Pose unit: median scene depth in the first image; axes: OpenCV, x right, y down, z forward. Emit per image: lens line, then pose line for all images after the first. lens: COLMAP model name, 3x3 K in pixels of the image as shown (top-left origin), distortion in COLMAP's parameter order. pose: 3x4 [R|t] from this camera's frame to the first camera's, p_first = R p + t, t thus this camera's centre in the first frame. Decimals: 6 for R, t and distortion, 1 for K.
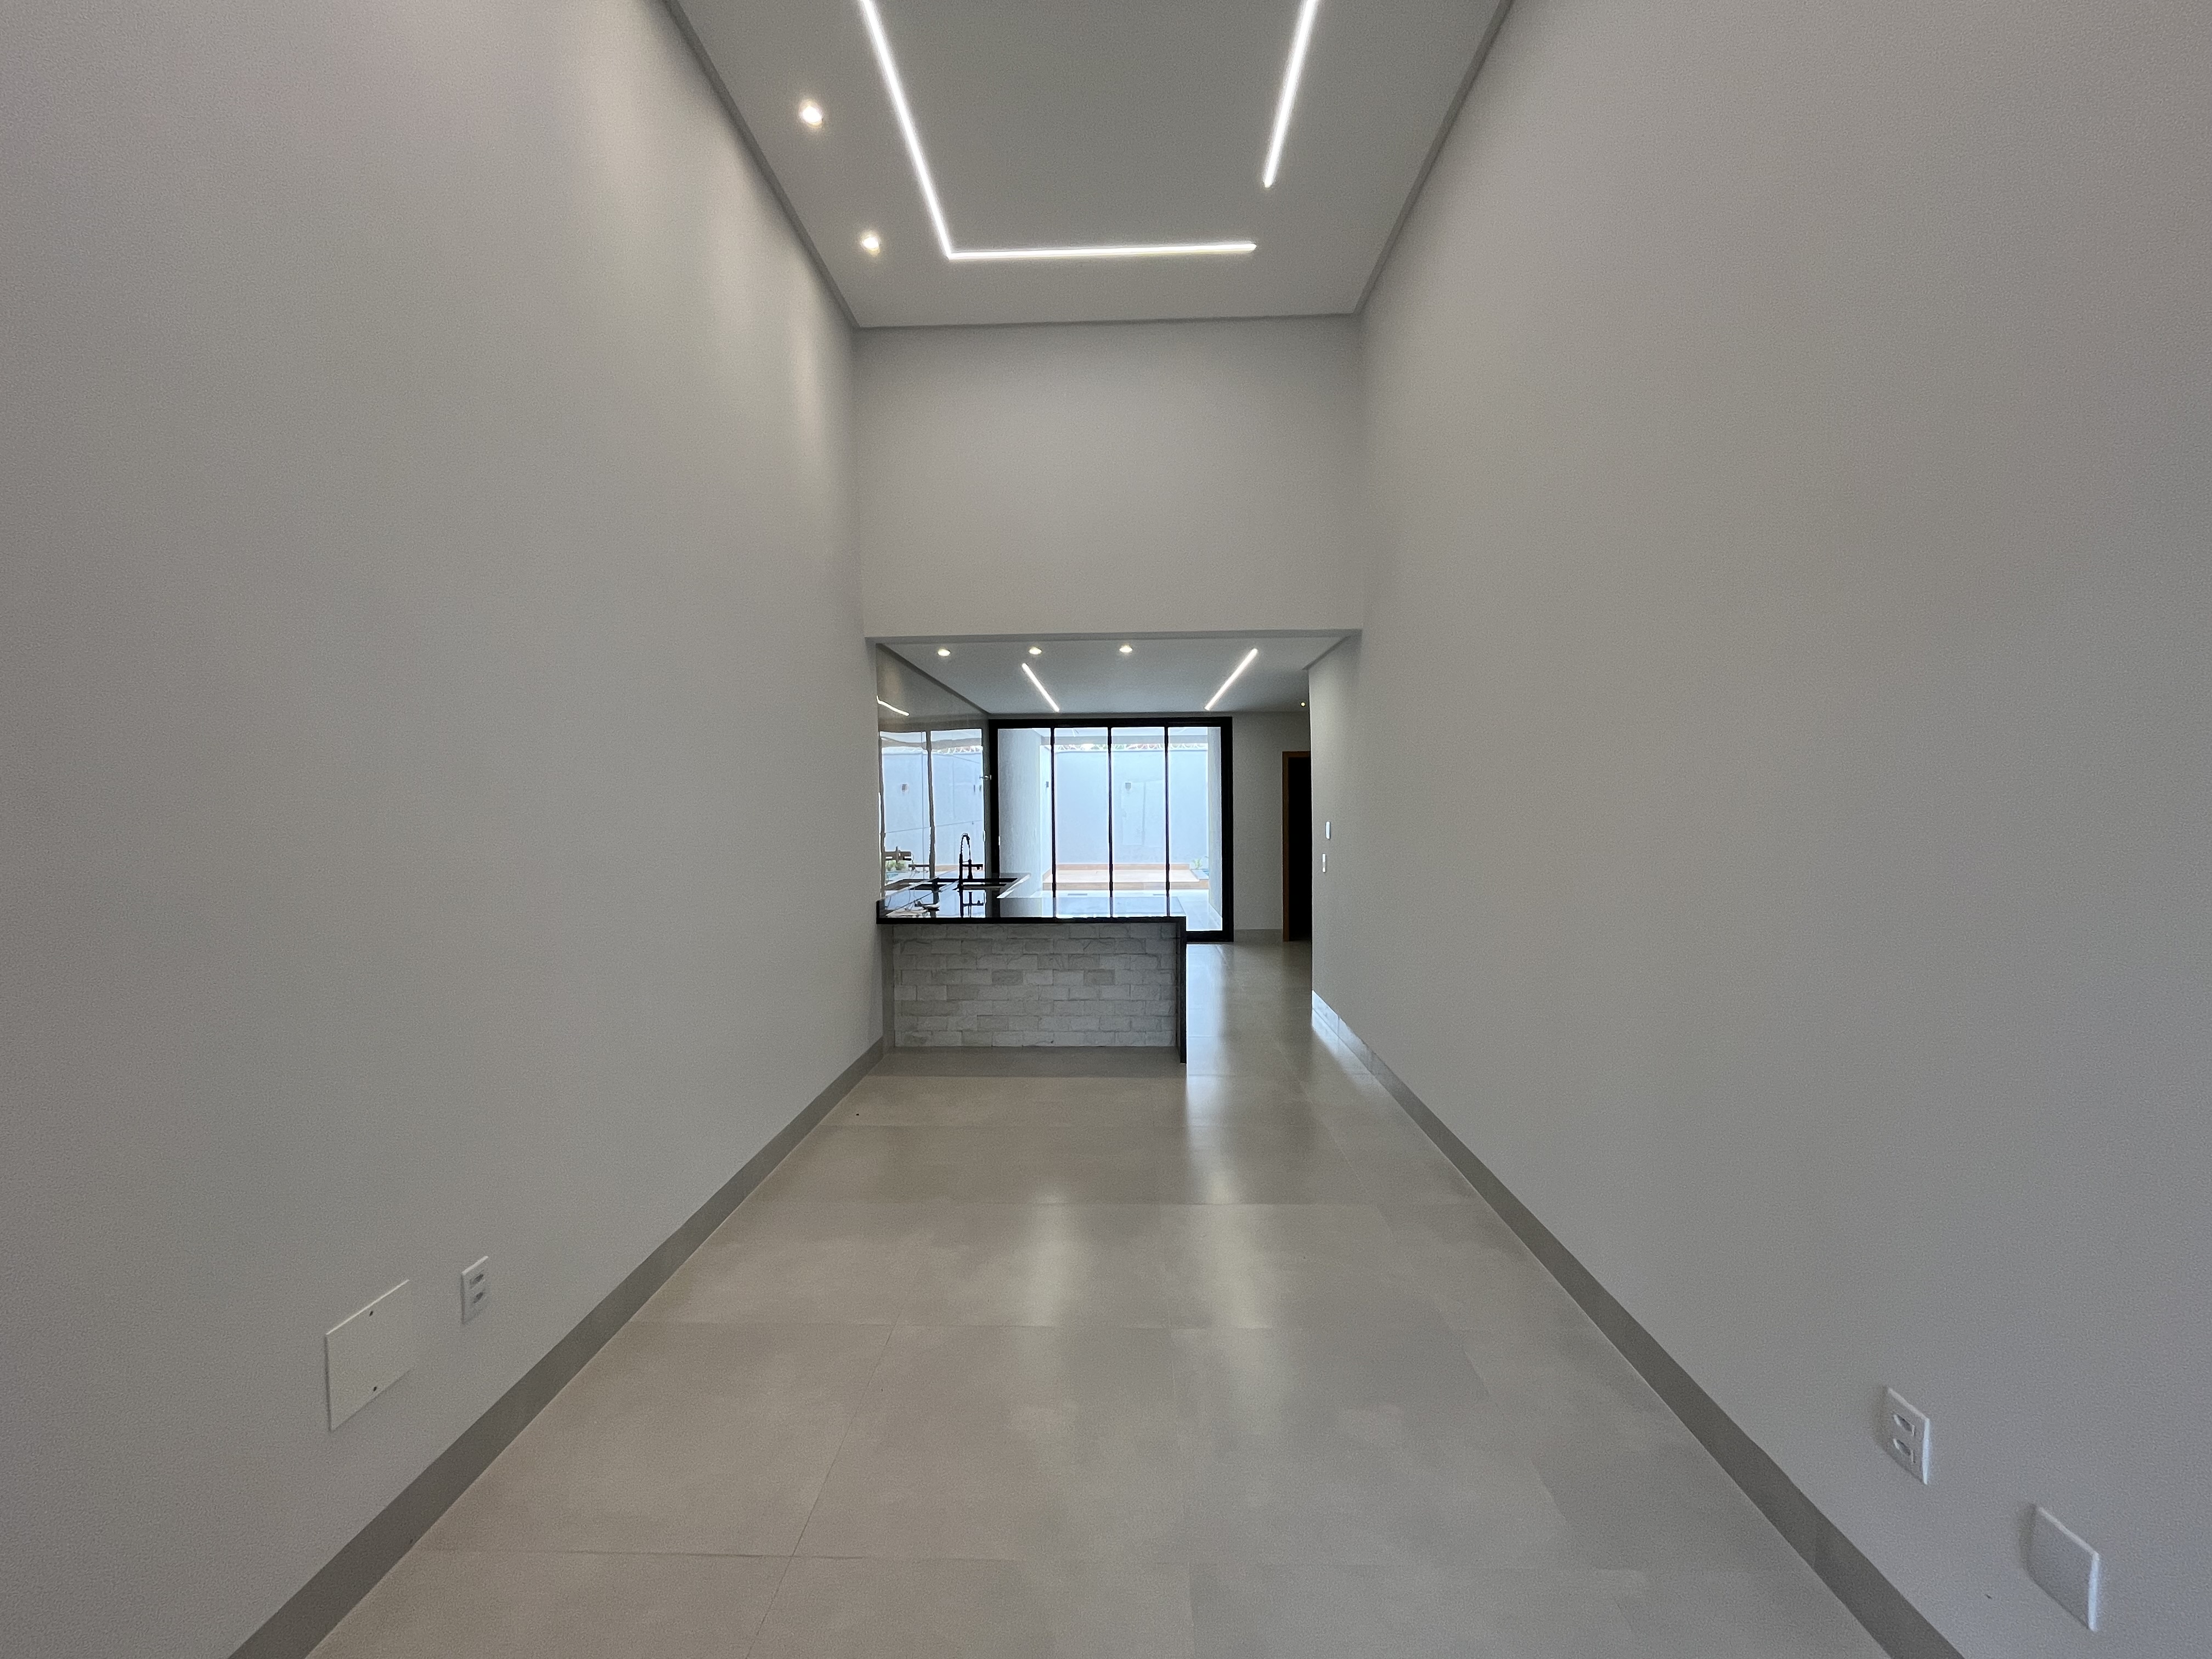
lens RADIAL K [[896.9, 0, 1101.3], [0, 896.9, 829.0], [0, 0, 1]] dist [-0.003185, 0.000745]
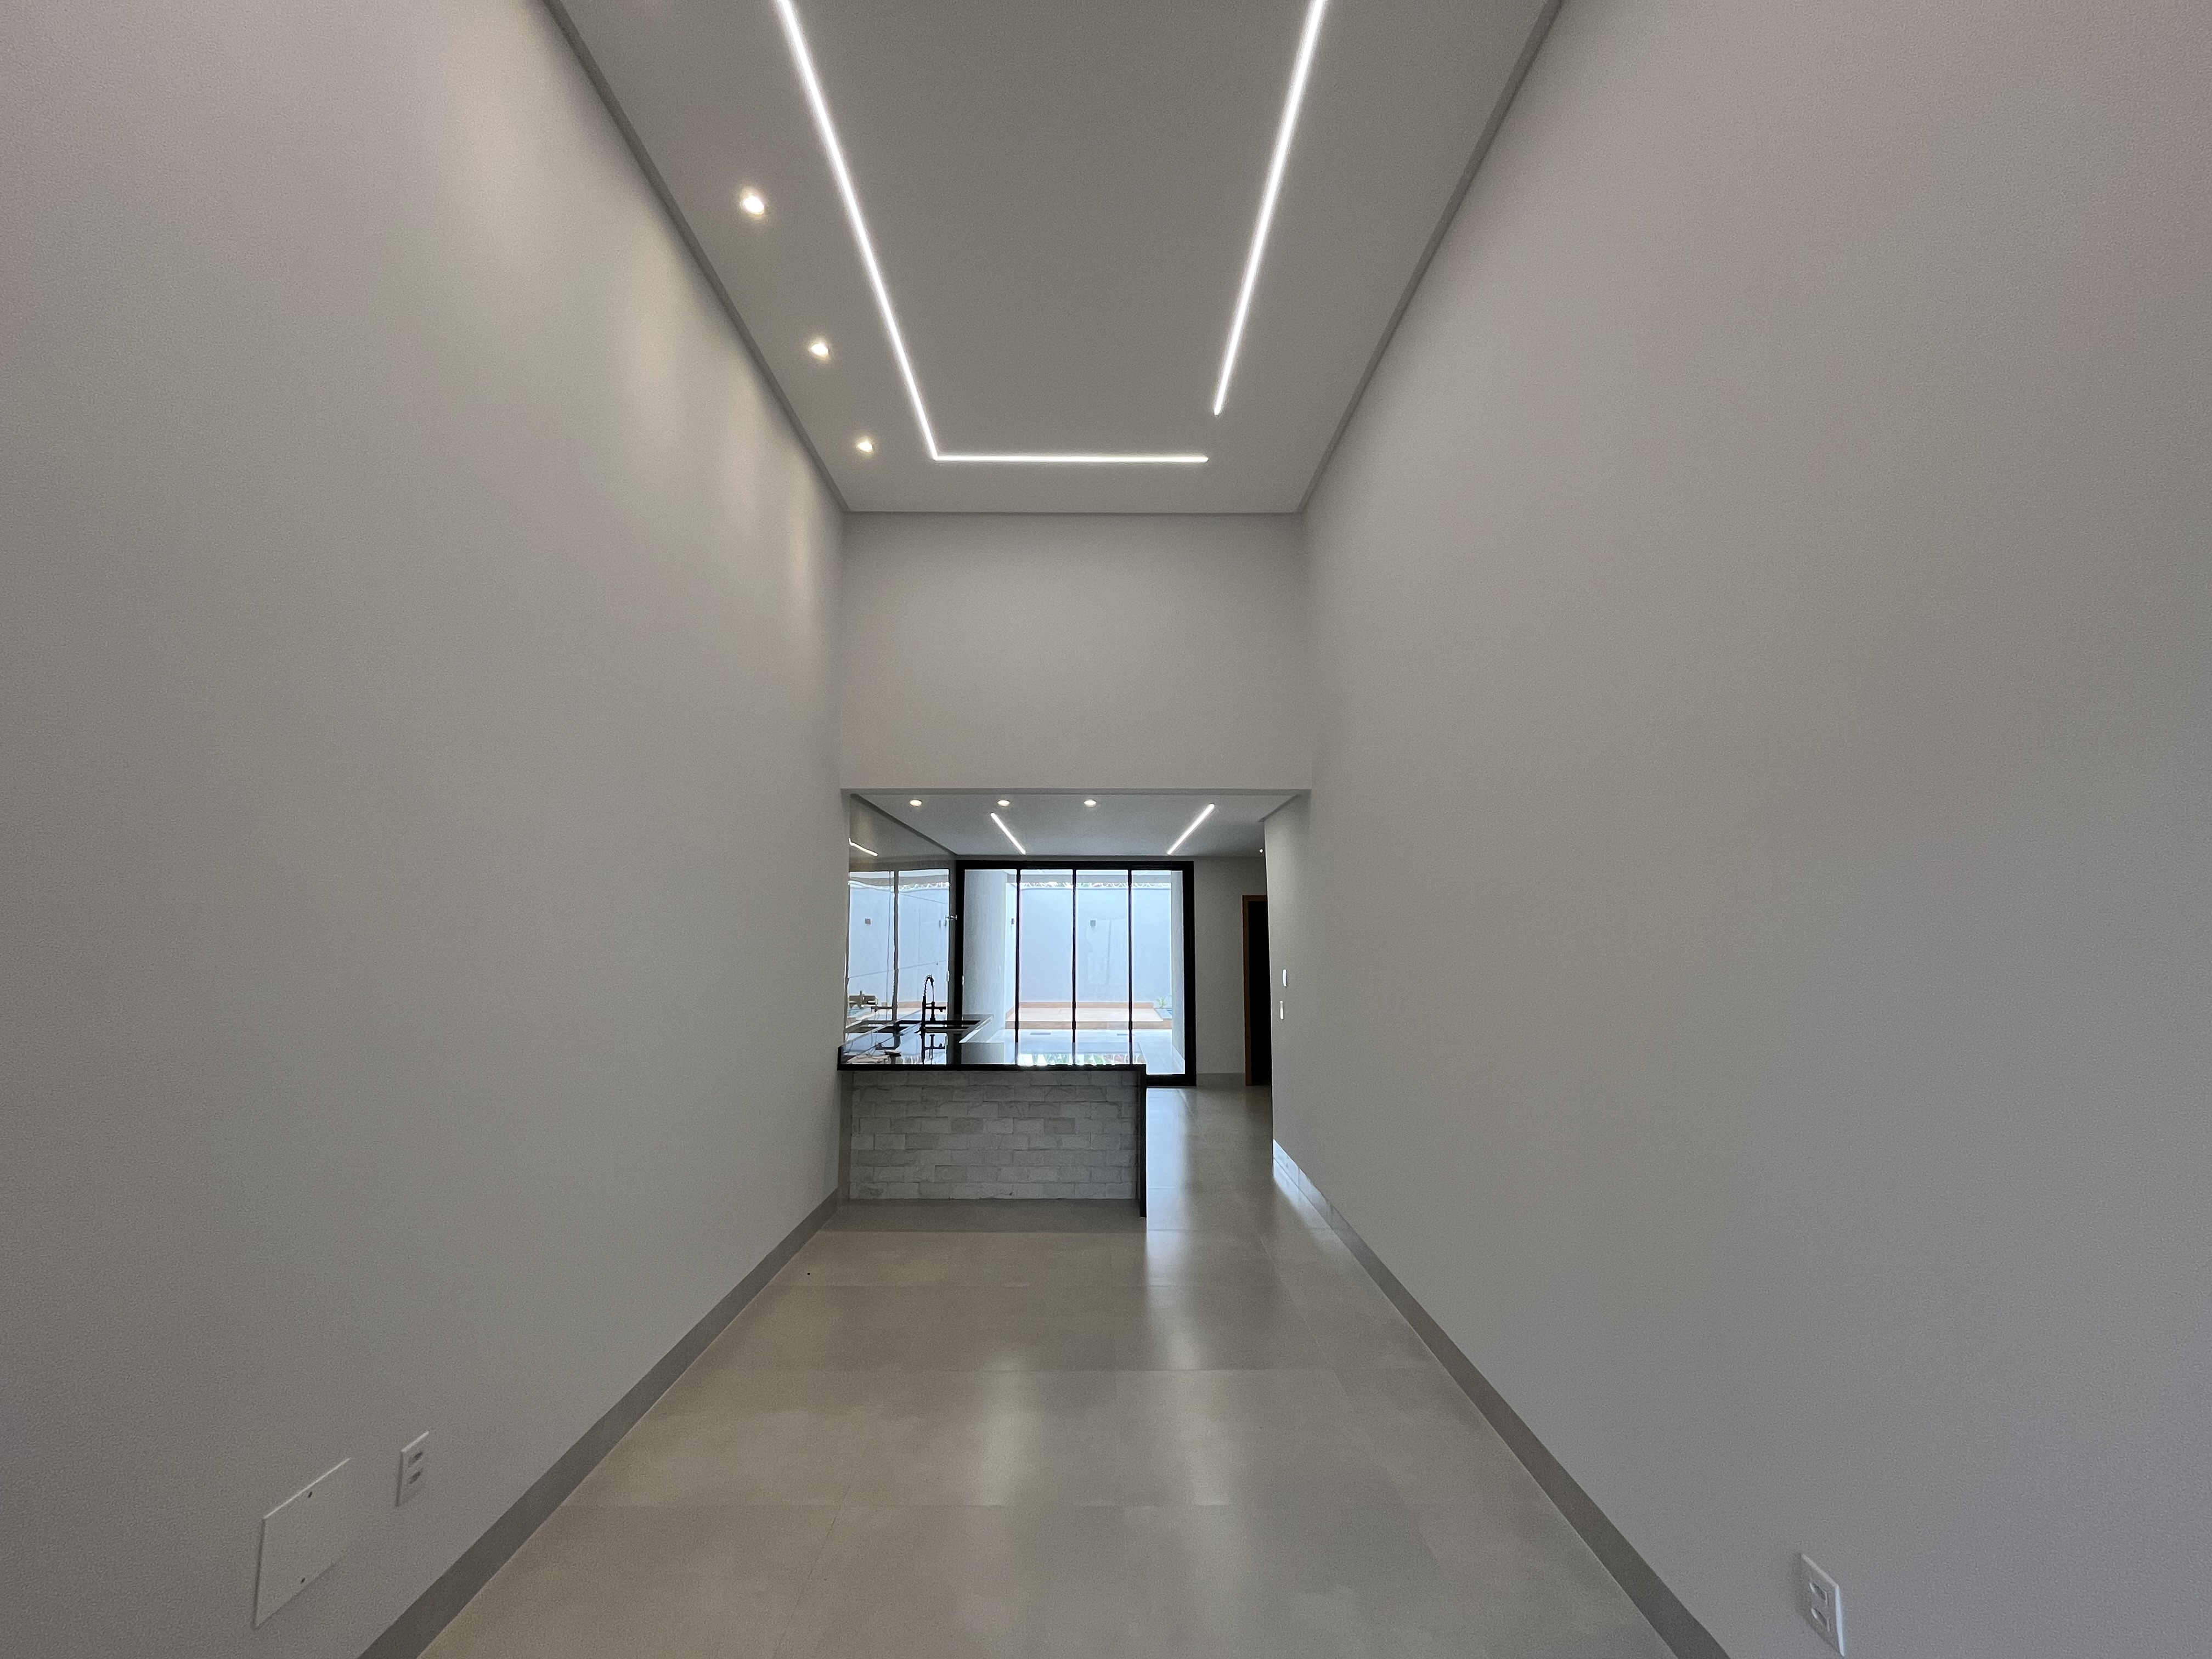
lens RADIAL K [[896.9, 0, 1099.0], [0, 896.9, 828.2], [0, 0, 1]] dist [-0.003185, 0.000745]
pose [[0.999300, 0.014342, 0.034563, 0.002340], [-0.009047, 0.988835, -0.148741, -0.015739], [-0.036310, 0.148324, 0.988272, -0.039283]]
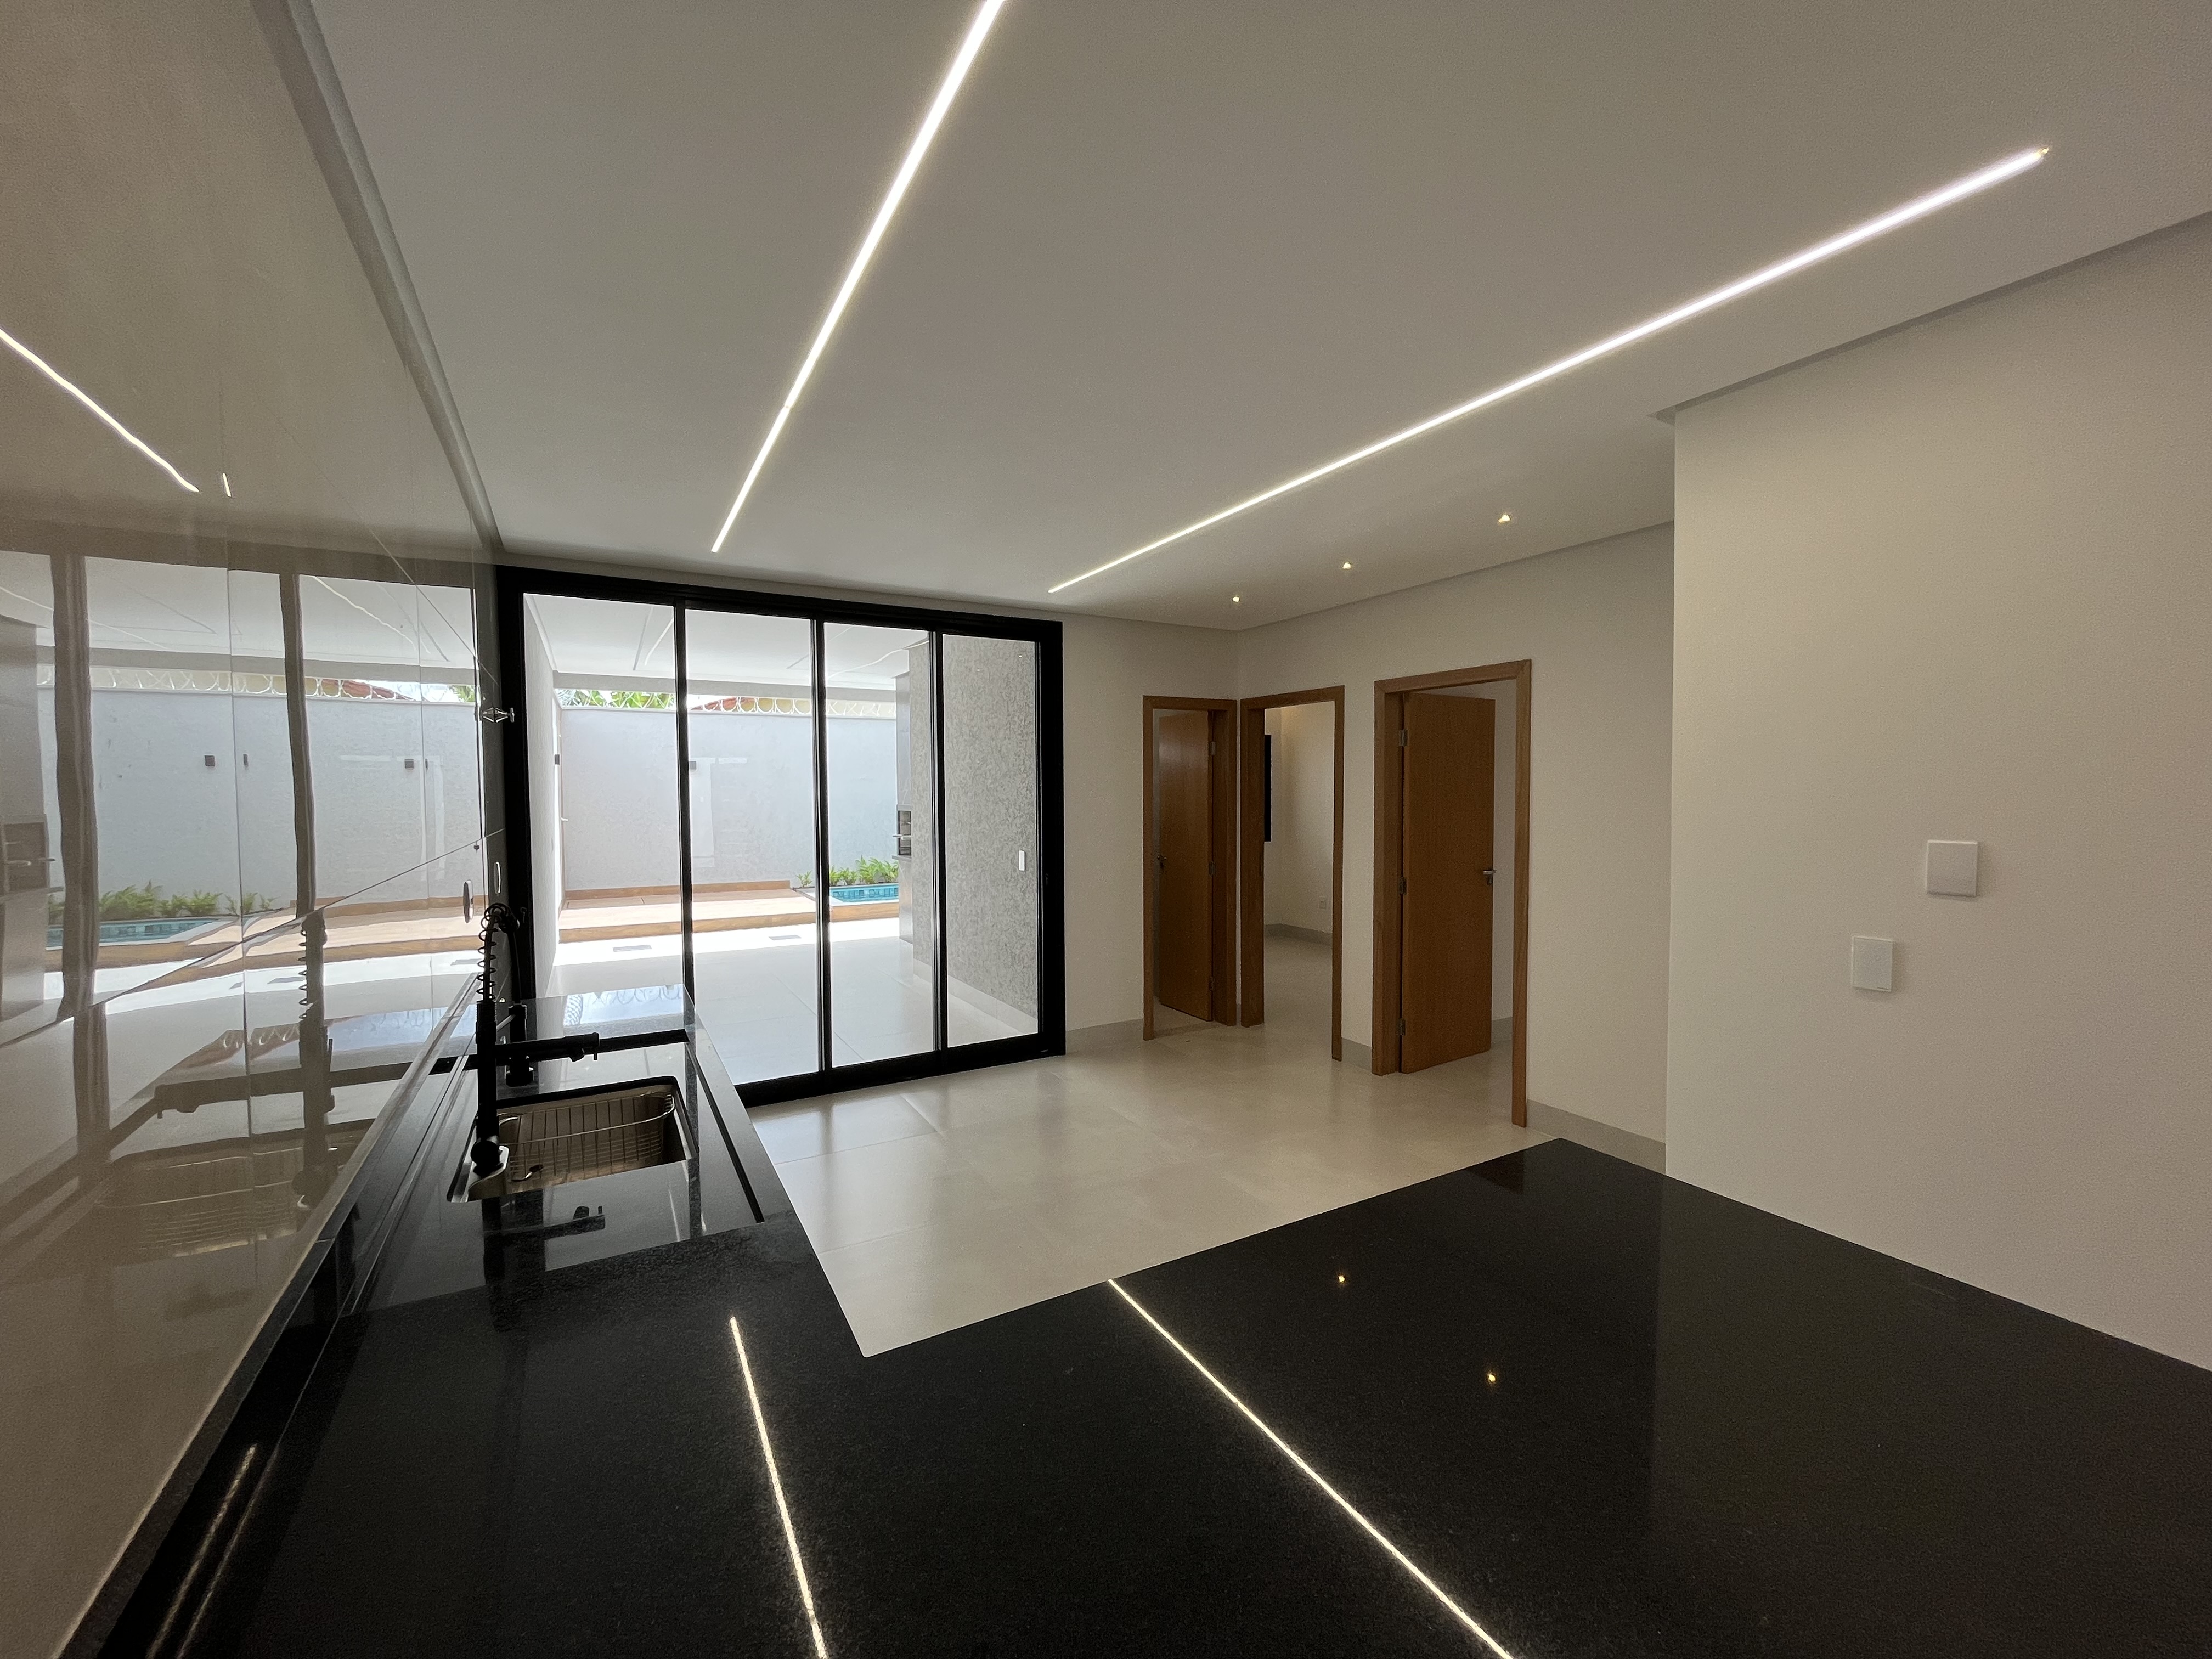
lens RADIAL K [[896.9, 0, 1093.8], [0, 896.9, 827.4], [0, 0, 1]] dist [-0.003185, 0.000745]
pose [[0.851164, -0.012027, 0.524762, -0.223561], [0.007574, 0.999915, 0.010632, -0.025499], [-0.524846, -0.005075, 0.851182, 1.092281]]
